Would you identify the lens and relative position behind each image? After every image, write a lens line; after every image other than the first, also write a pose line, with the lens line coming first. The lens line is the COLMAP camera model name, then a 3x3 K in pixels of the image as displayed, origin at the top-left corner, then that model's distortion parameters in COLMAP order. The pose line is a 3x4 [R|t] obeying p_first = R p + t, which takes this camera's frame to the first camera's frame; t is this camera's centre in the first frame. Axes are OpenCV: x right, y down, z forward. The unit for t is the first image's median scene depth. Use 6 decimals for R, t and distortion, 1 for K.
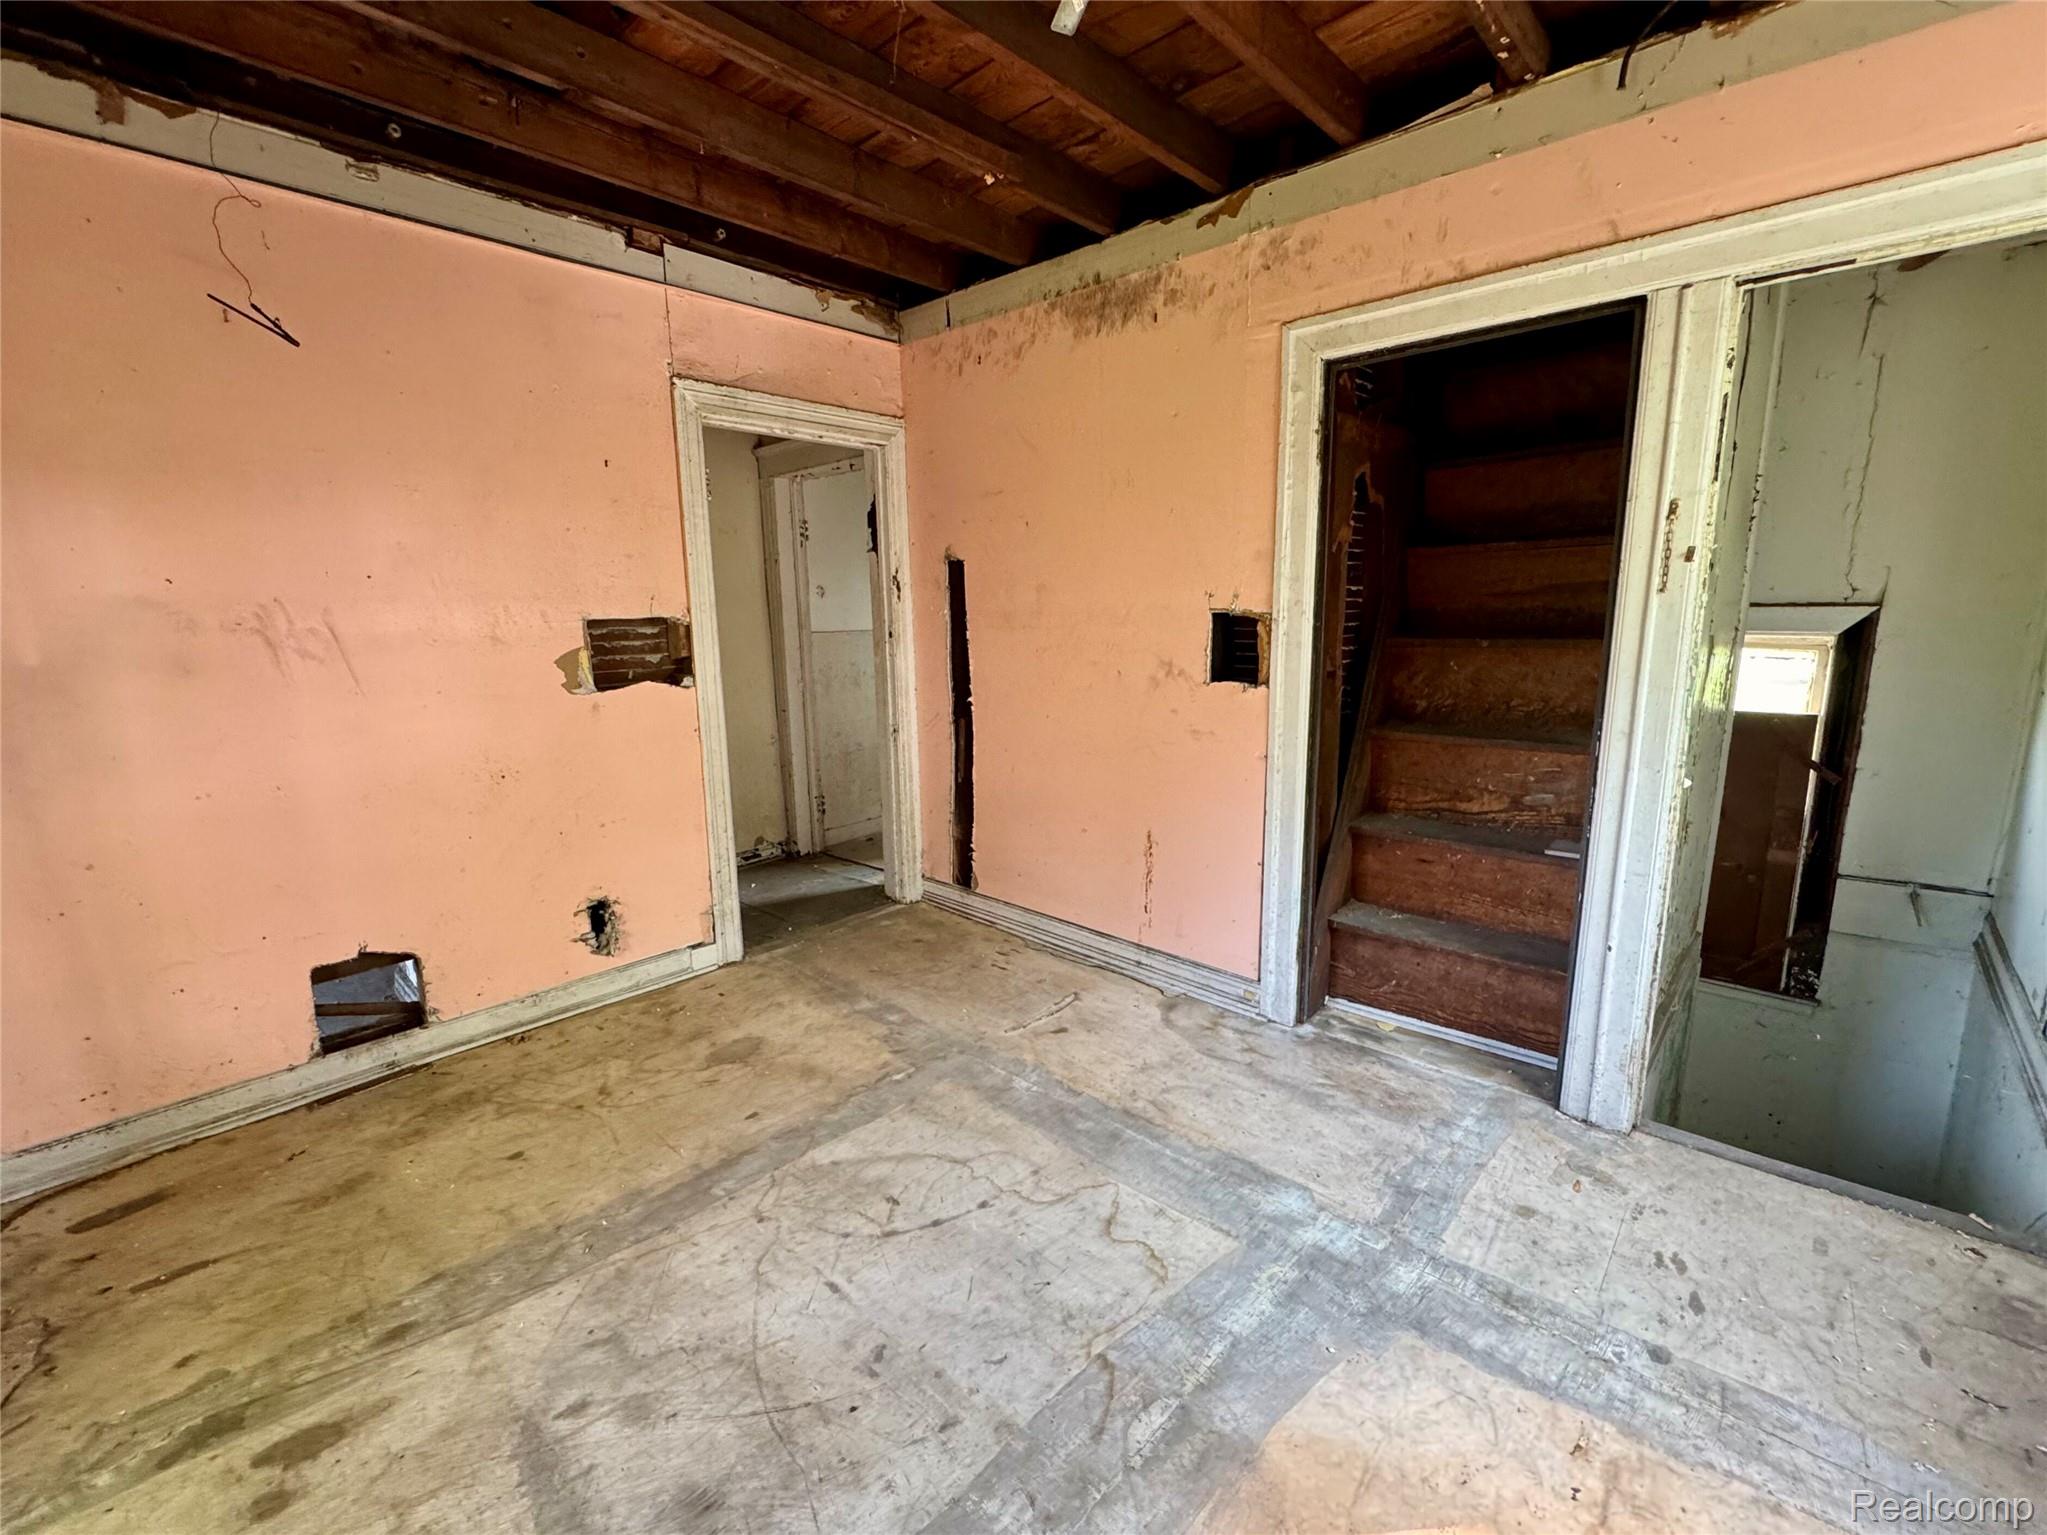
lens RADIAL K [[867.3, 0, 1028.7], [0, 867.3, 760.8], [0, 0, 1]] dist [0.013029, 0.000262]
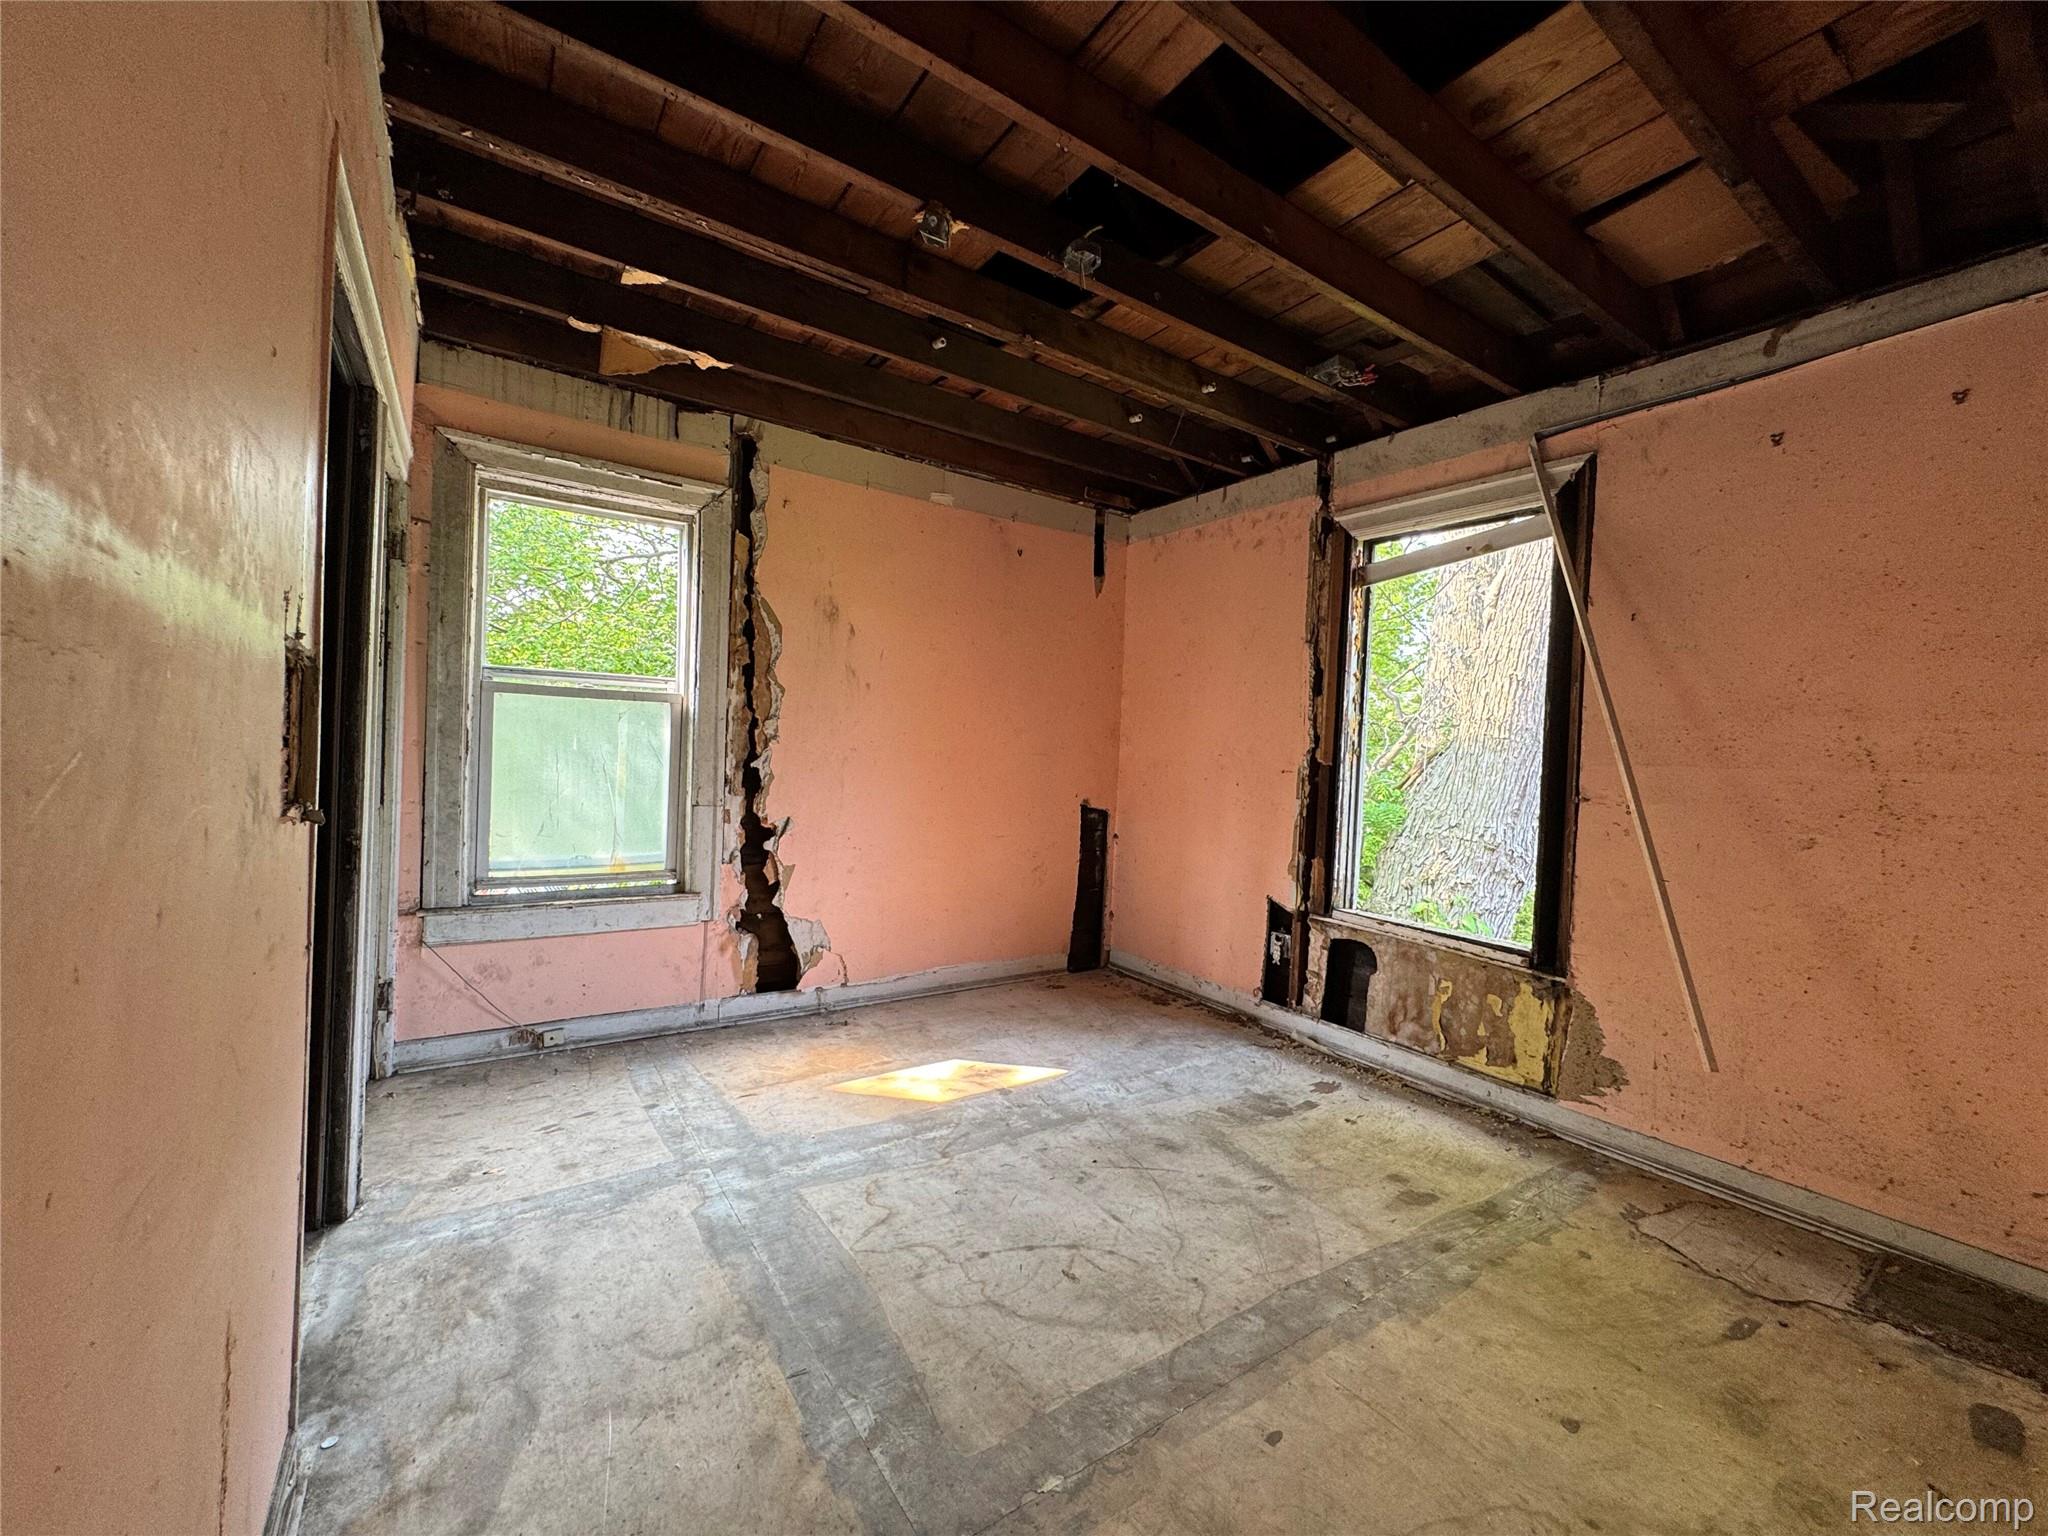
lens RADIAL K [[817.6, 0, 1026.8], [0, 817.6, 761.8], [0, 0, 1]] dist [-0.002156, 0.000094]
pose [[-0.974427, -0.027518, 0.223014, -0.312701], [0.016020, 0.981441, 0.191094, -0.262979], [-0.224134, 0.189780, -0.955901, 1.860681]]
